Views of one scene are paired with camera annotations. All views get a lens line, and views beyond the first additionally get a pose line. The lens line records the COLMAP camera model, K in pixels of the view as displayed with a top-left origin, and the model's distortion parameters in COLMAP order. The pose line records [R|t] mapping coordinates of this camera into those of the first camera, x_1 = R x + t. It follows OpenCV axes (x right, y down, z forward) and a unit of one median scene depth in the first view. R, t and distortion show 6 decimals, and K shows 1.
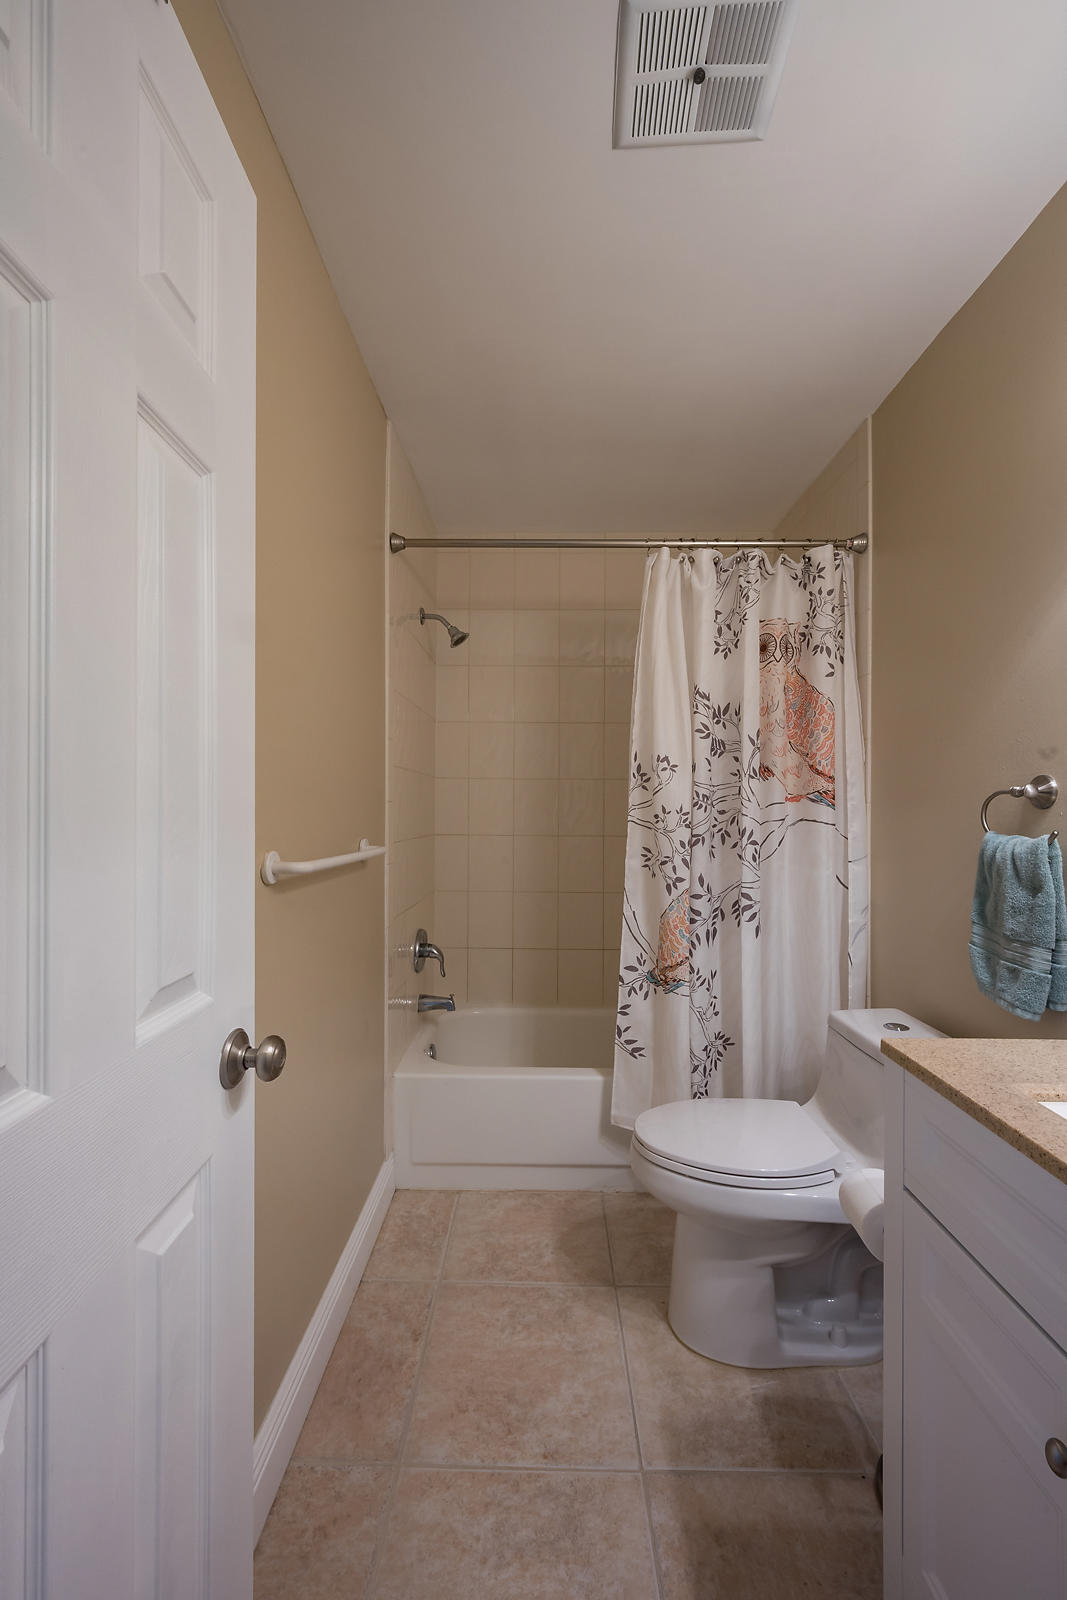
lens RADIAL K [[625.7, 0, 539.5], [0, 625.7, 804.5], [0, 0, 1]] dist [0.000011, 0.000109]
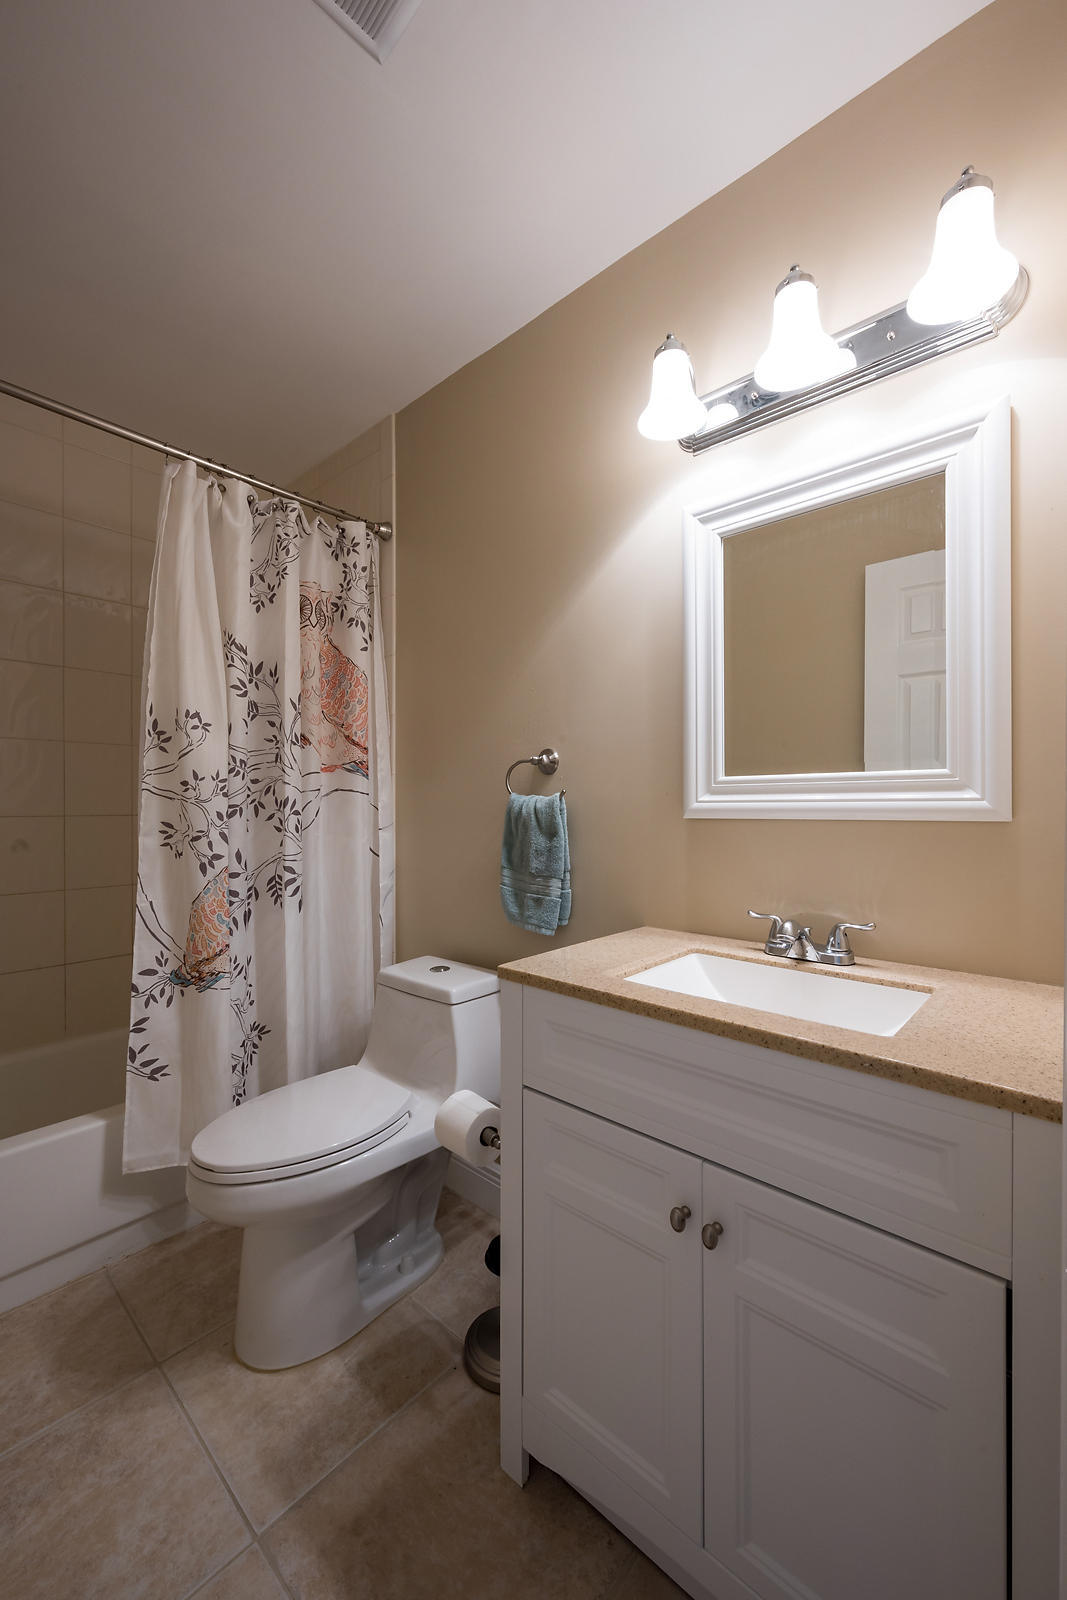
lens RADIAL K [[625.7, 0, 533.3], [0, 625.7, 804.5], [0, 0, 1]] dist [0.000011, 0.000109]
pose [[0.669671, -0.010846, 0.742579, -0.130111], [-0.003331, 0.999839, 0.017608, 0.032854], [-0.742650, -0.014264, 0.669527, 0.105093]]
